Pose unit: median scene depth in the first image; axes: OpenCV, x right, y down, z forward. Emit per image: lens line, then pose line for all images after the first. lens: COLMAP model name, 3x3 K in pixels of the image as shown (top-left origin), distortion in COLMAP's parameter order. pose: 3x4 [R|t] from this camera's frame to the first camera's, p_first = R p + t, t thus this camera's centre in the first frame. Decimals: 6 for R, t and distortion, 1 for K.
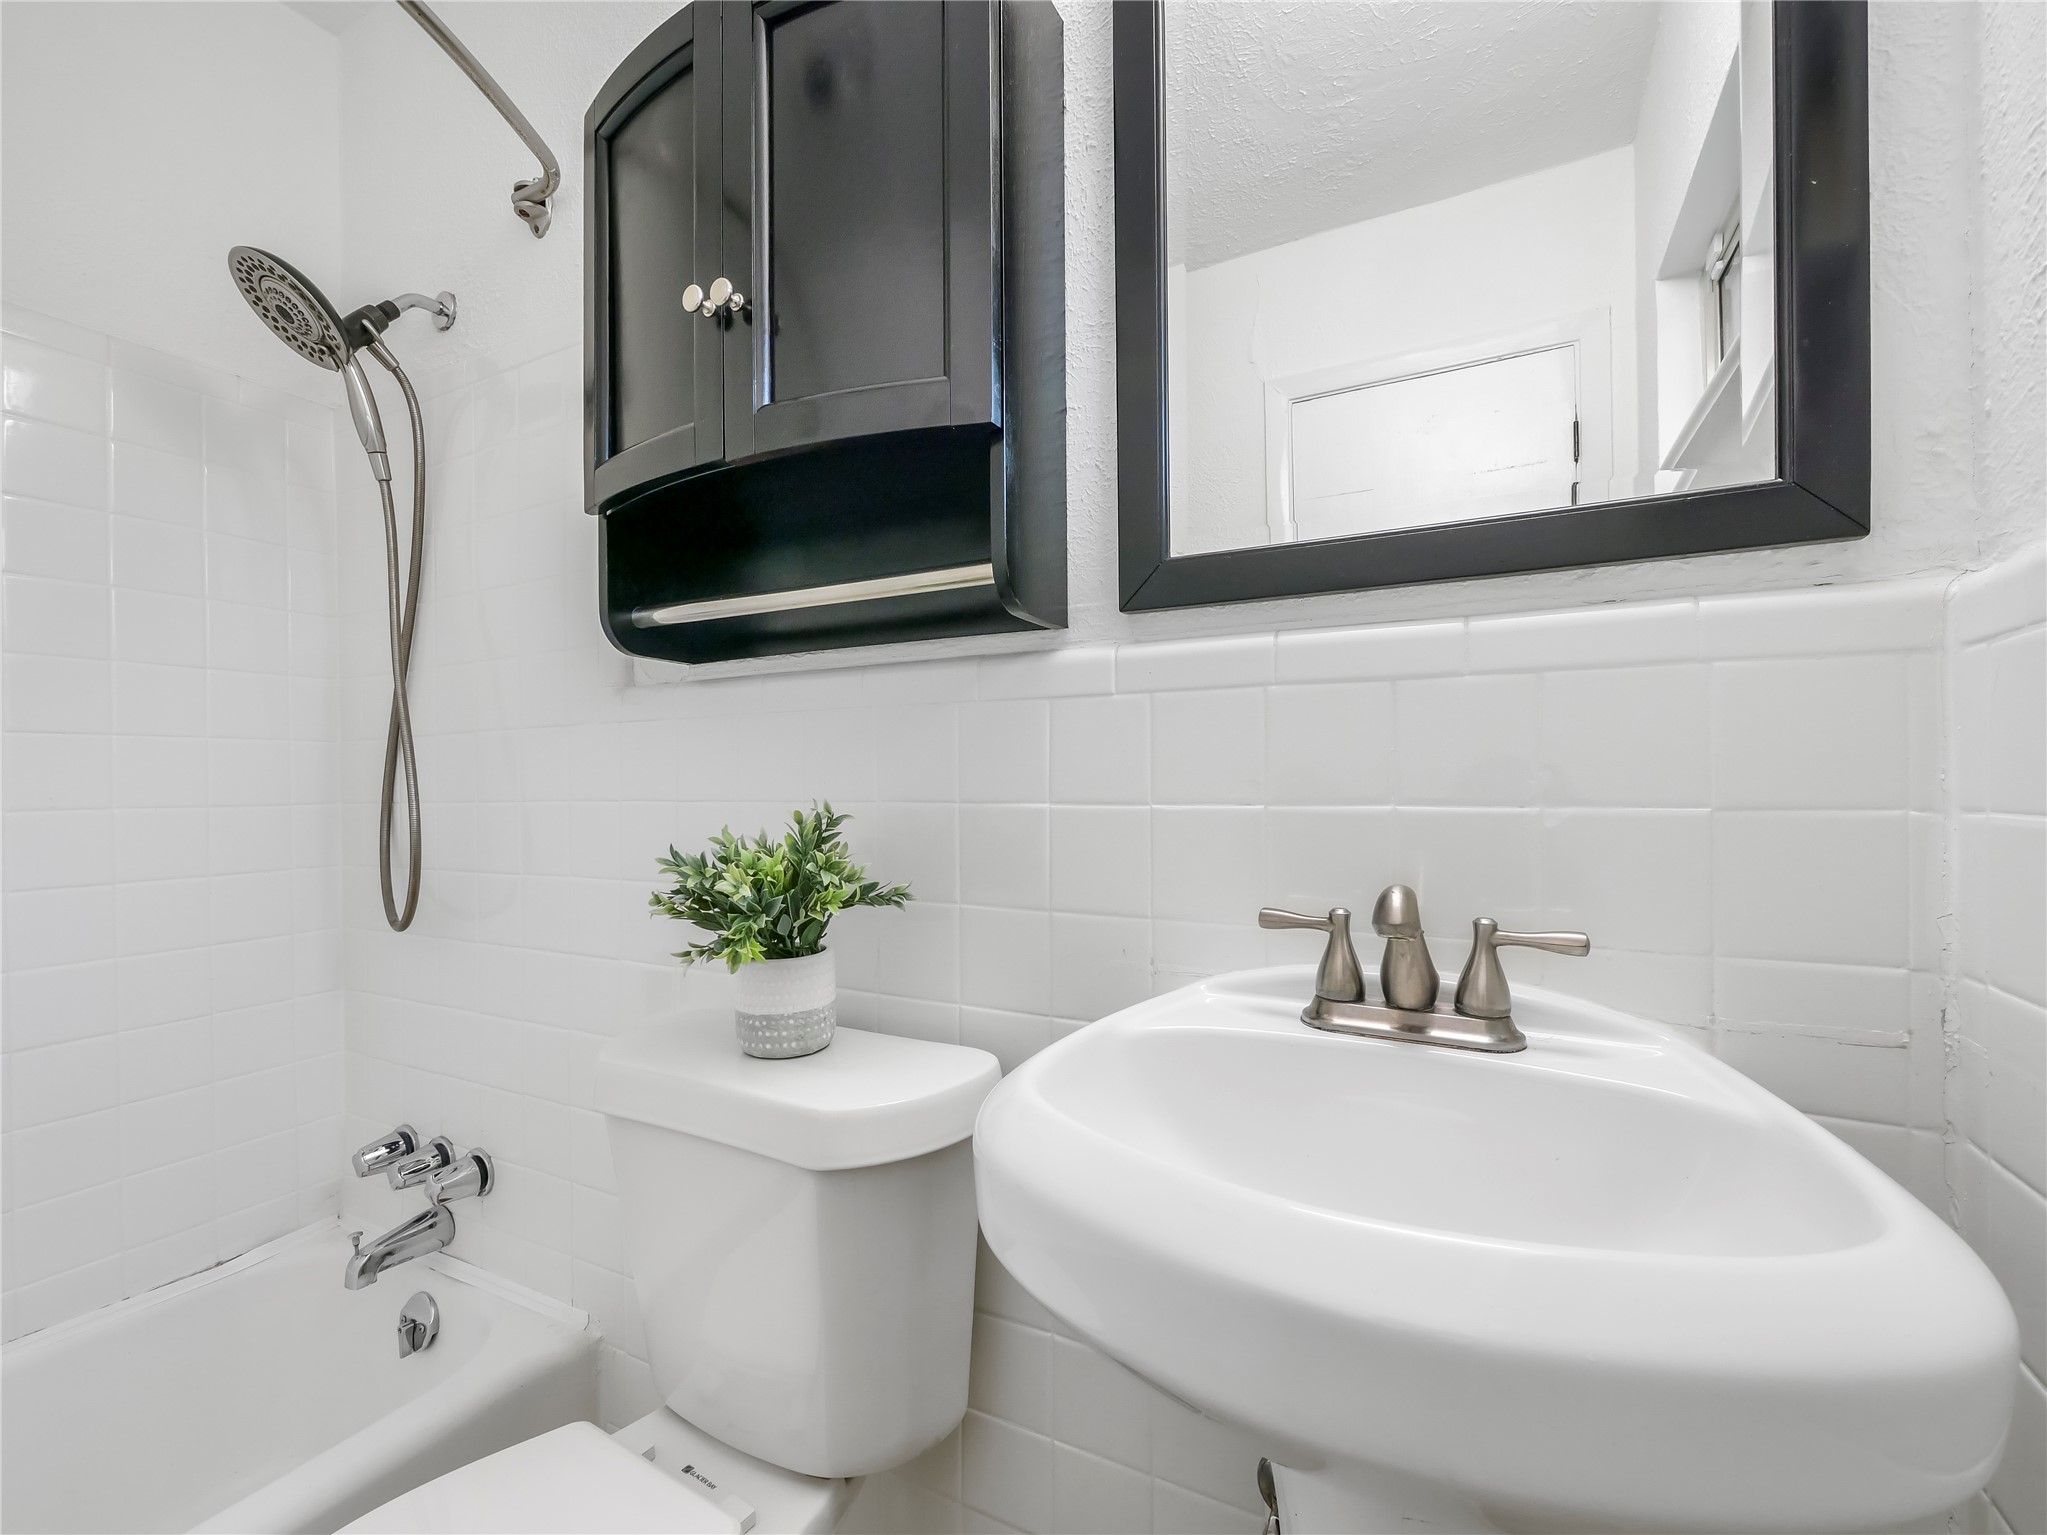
lens RADIAL K [[878.8, 0, 1020.0], [0, 878.8, 773.4], [0, 0, 1]] dist [-0.003653, -0.000481]
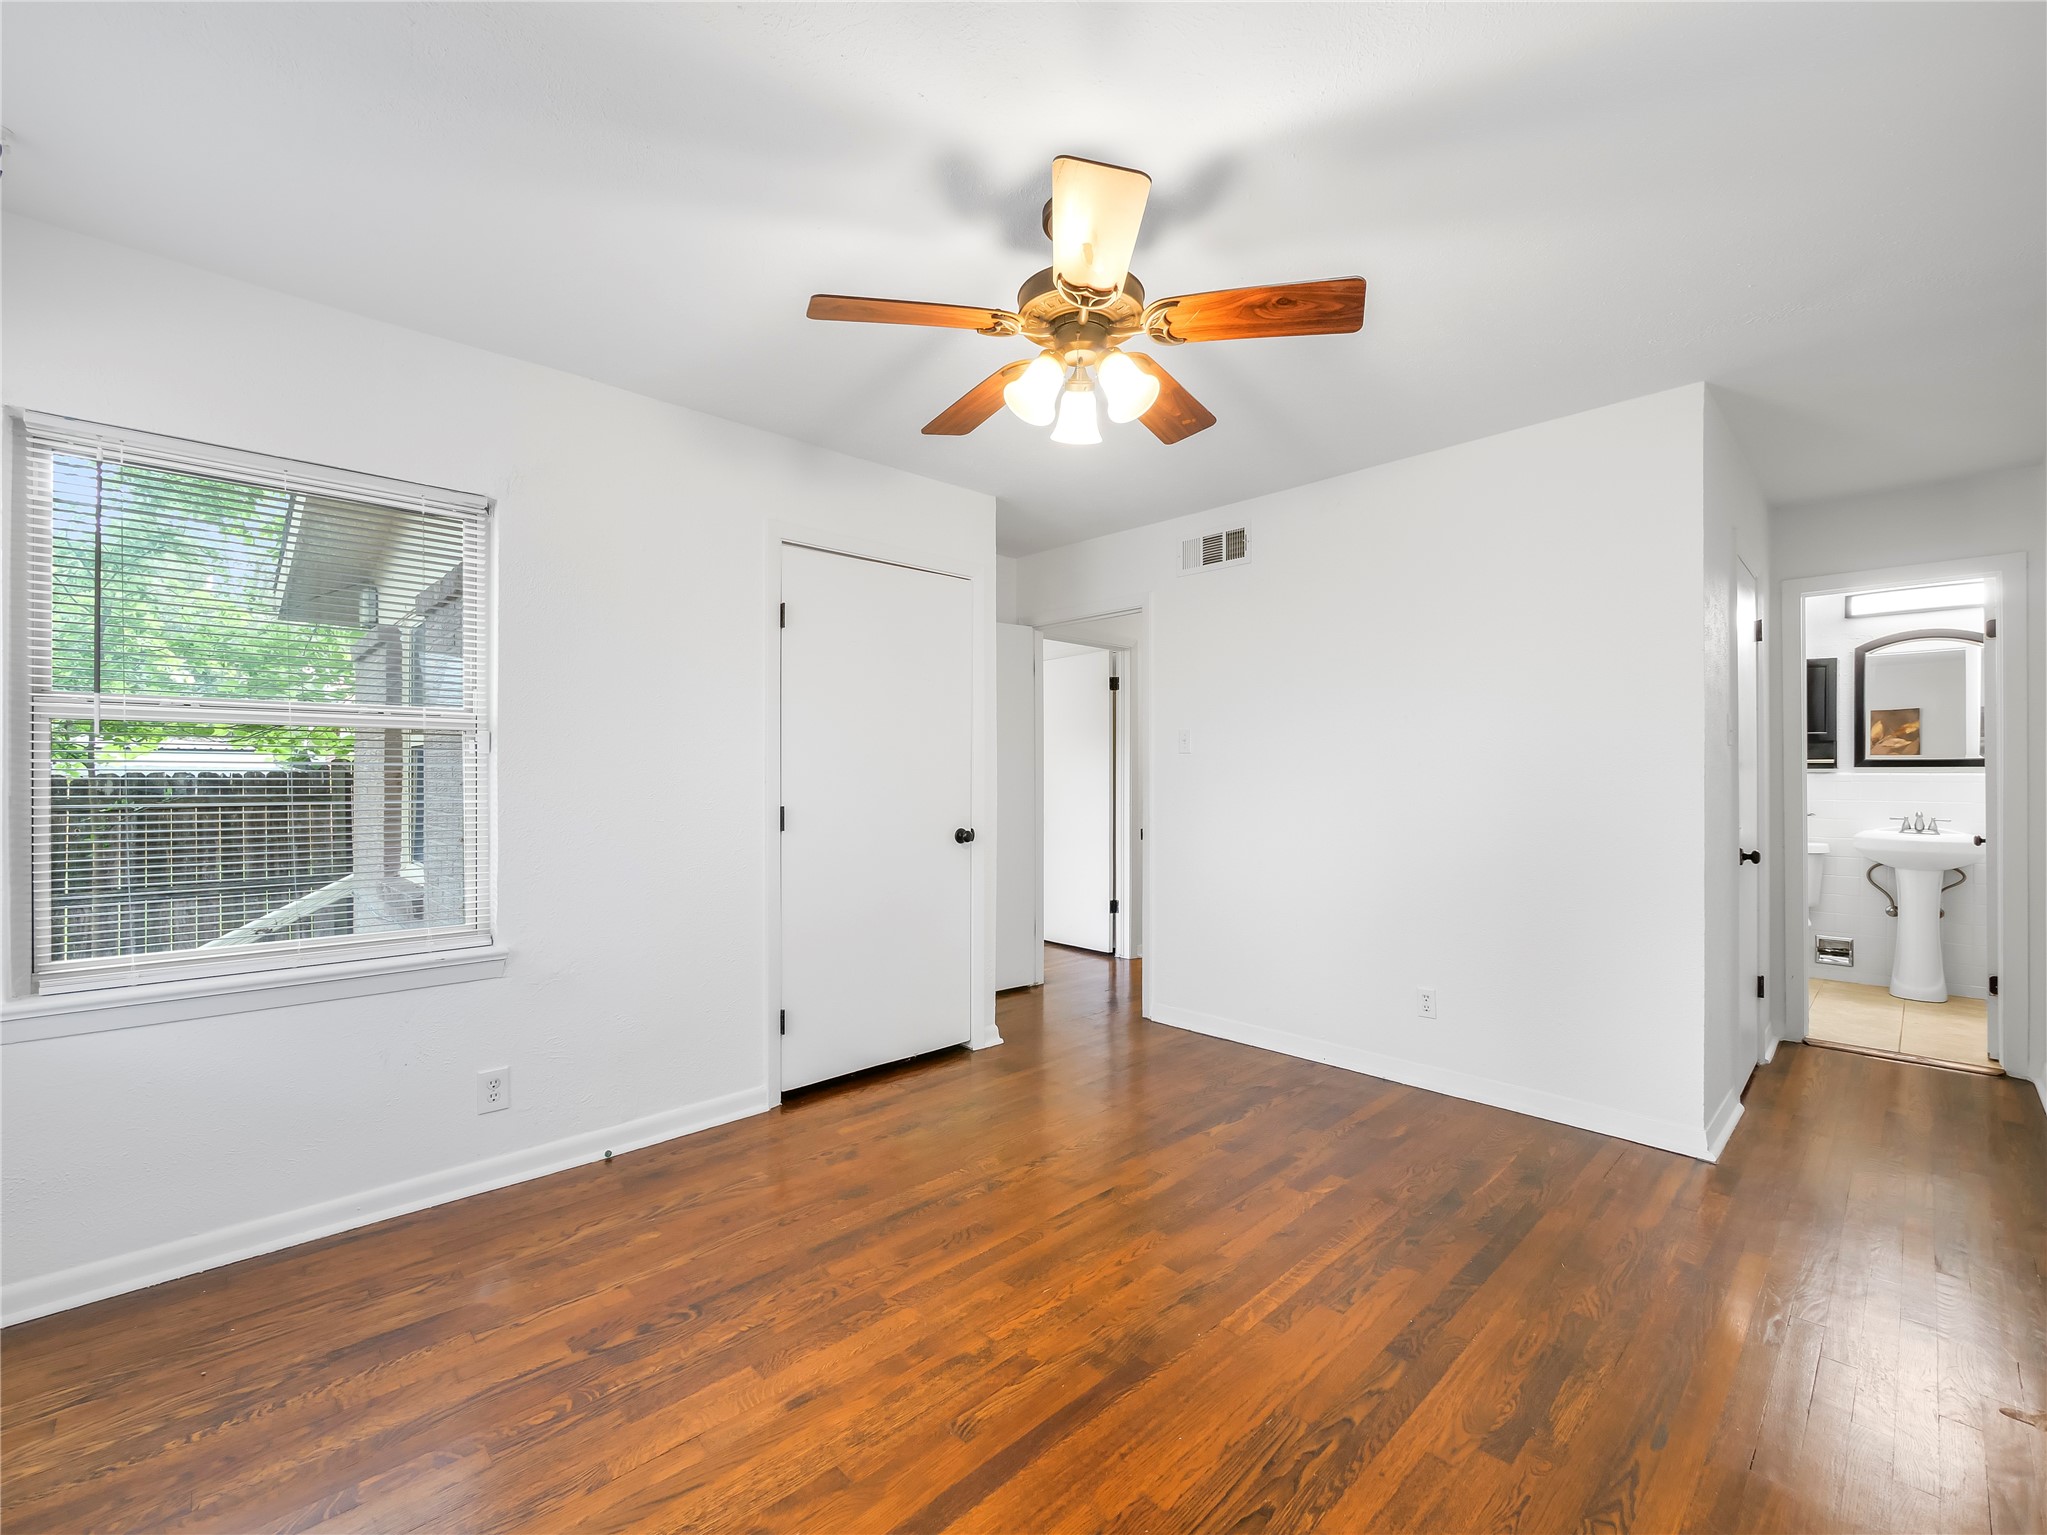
lens RADIAL K [[878.8, 0, 1027.2], [0, 878.8, 785.8], [0, 0, 1]] dist [-0.003653, -0.000481]
pose [[0.948683, 0.000925, -0.316226, -4.008436], [0.000532, 0.999990, 0.004523, -0.113758], [0.316227, -0.004459, 0.948673, -7.693159]]
